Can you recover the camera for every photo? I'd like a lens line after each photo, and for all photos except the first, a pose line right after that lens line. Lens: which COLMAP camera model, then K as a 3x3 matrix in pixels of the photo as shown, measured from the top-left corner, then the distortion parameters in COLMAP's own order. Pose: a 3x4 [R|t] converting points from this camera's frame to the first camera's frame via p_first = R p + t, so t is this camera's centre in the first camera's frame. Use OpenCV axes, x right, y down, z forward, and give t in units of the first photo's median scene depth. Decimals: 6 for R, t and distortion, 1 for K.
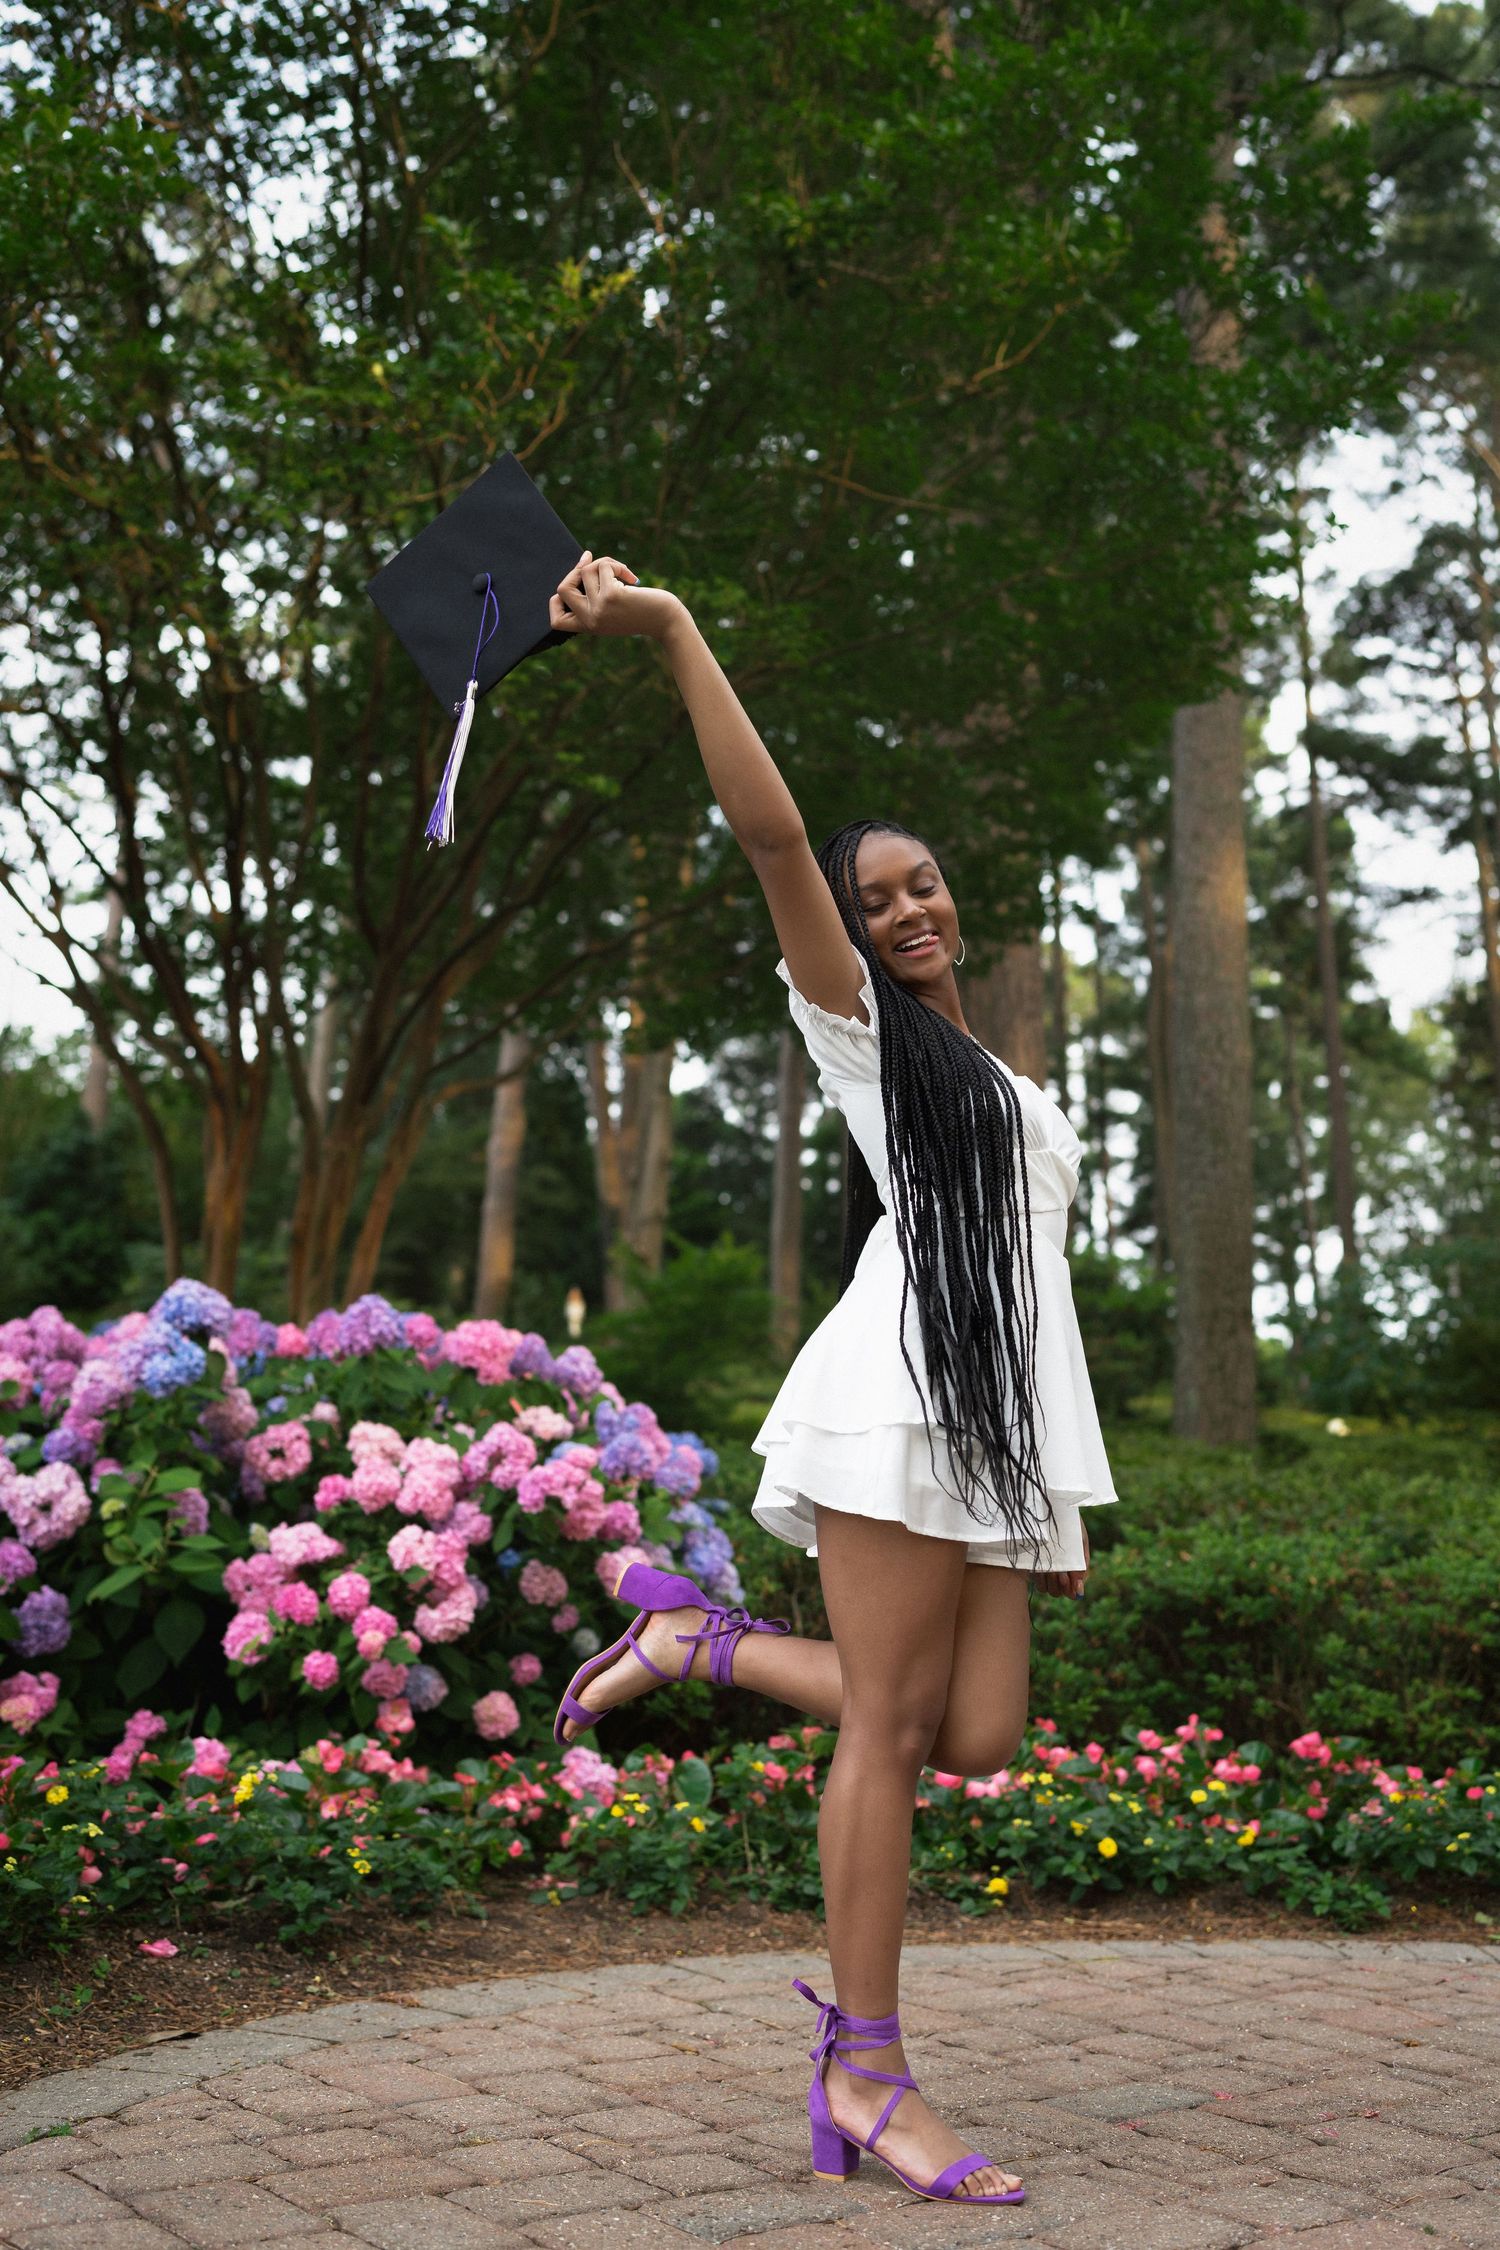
lens RADIAL K [[2329.8, 0, 775.3], [0, 2329.8, 1123.6], [0, 0, 1]] dist [0.052900, 0.176070]
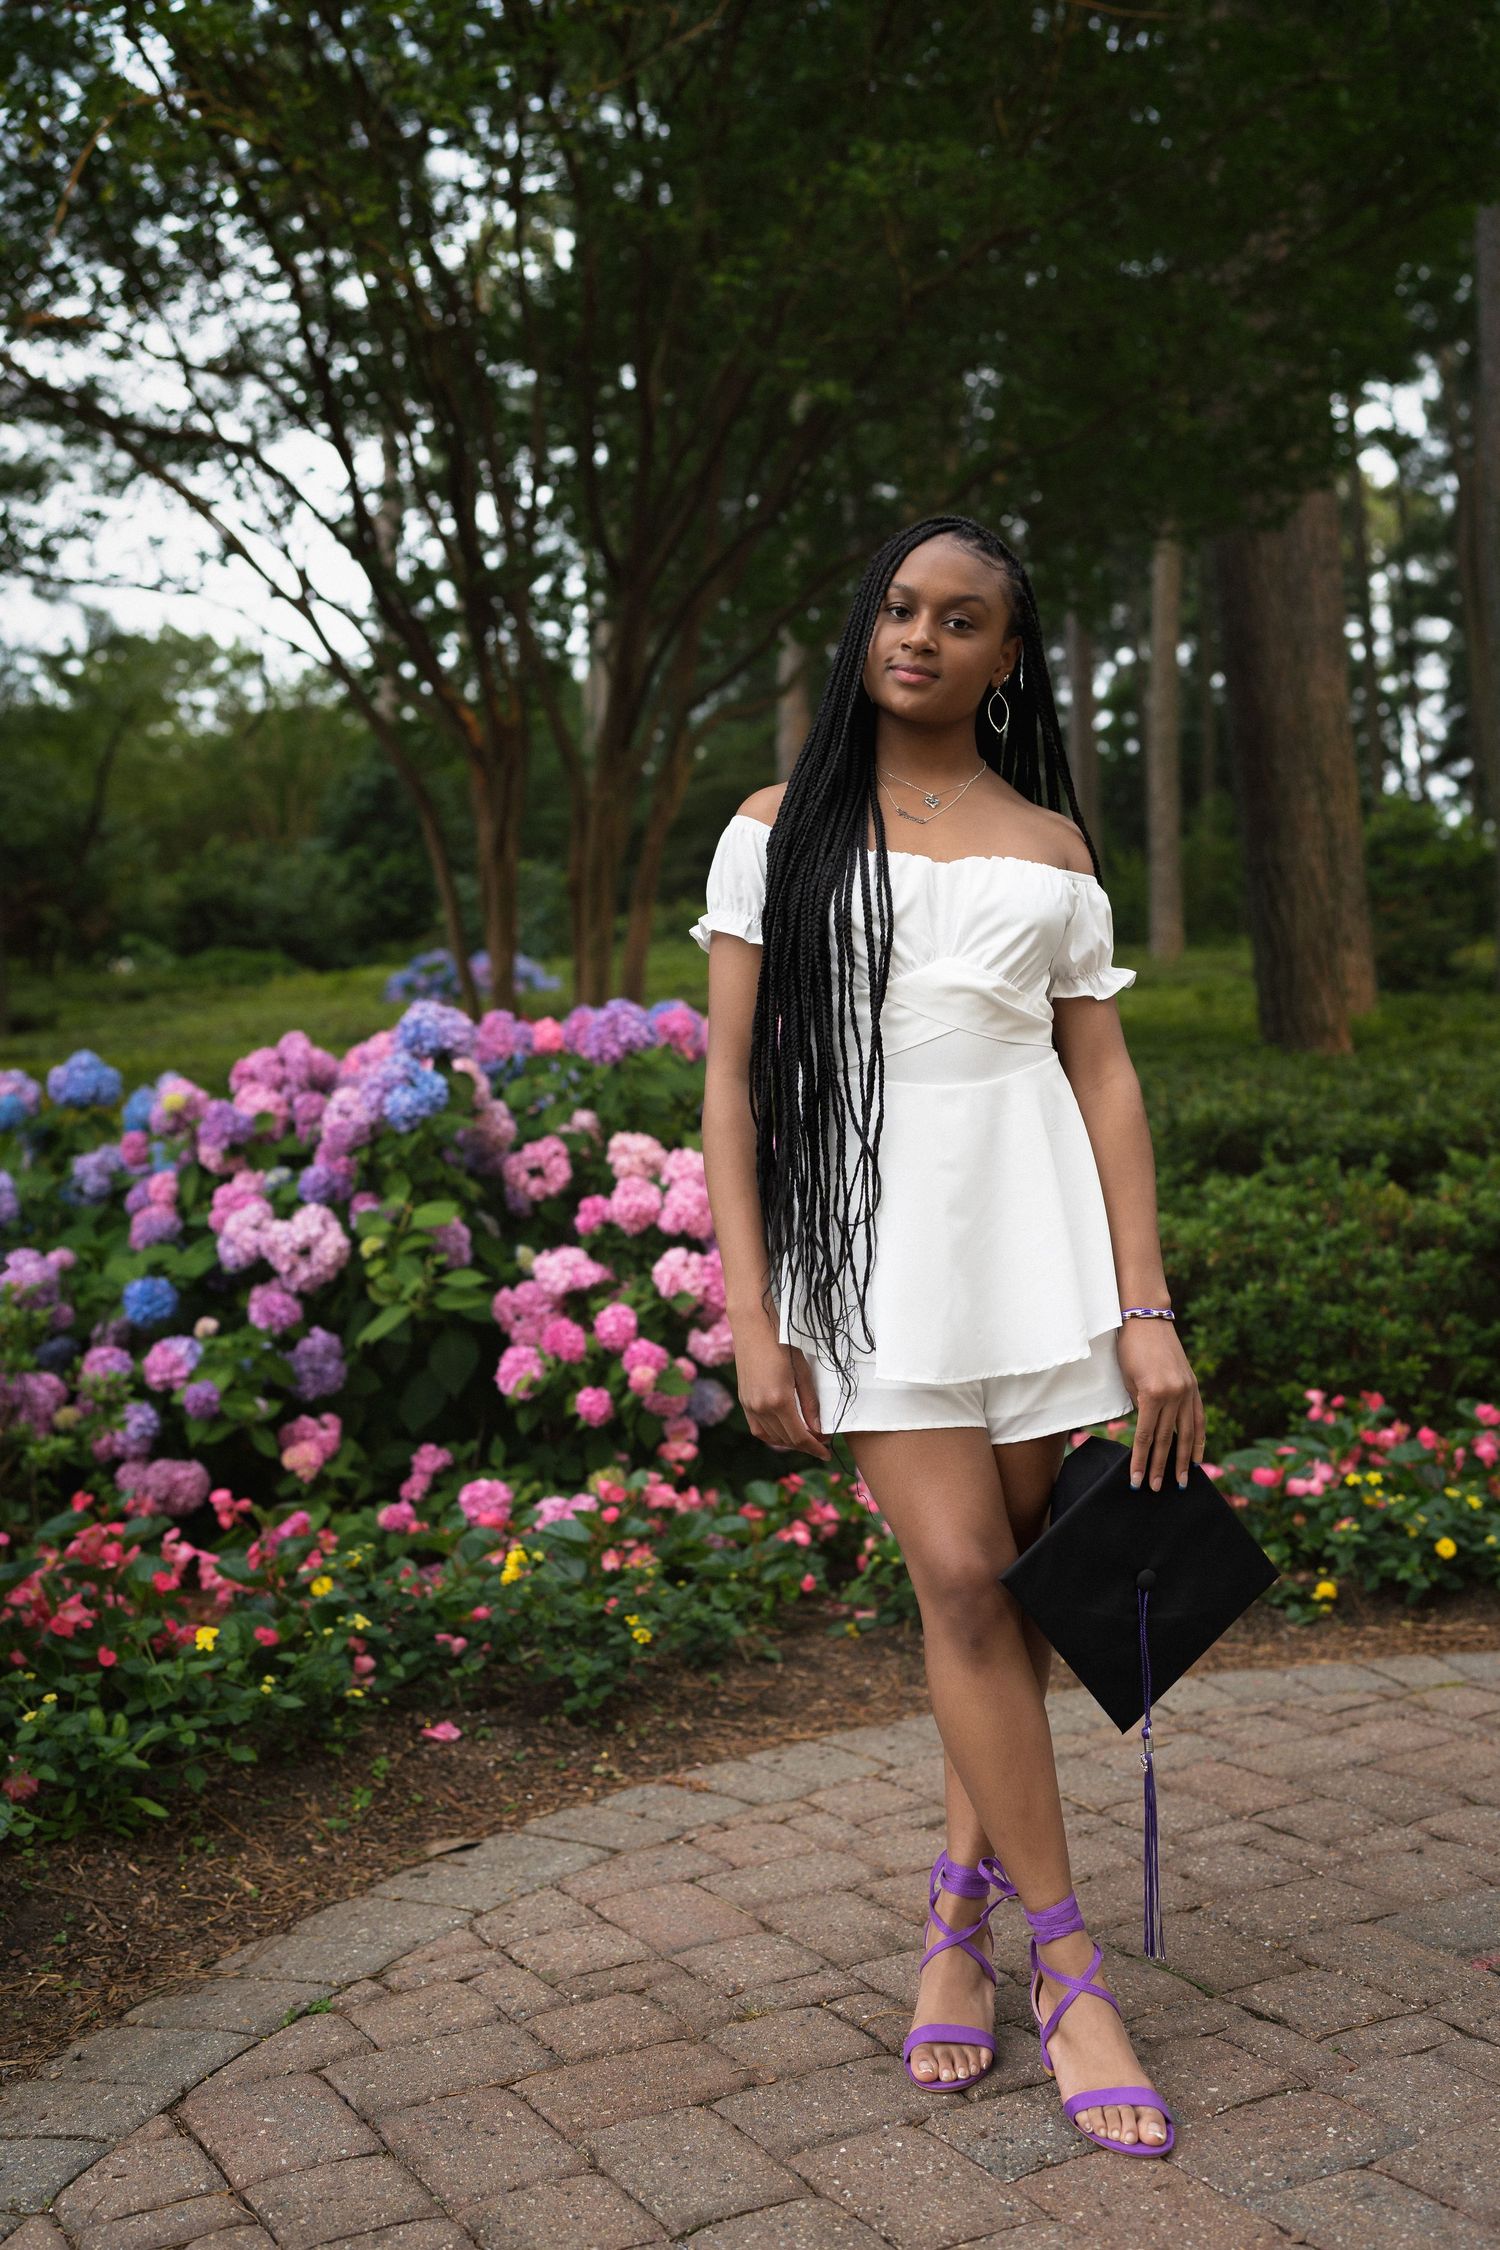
lens RADIAL K [[2293.4, 0, 750.0], [0, 2293.4, 1125.0], [0, 0, 1]] dist [0.026289, 0.006929]
pose [[0.986808, -0.063192, -0.149054, 0.016214], [0.089379, 0.980301, 0.176128, -0.038708], [0.134988, -0.187127, 0.973017, 0.109045]]
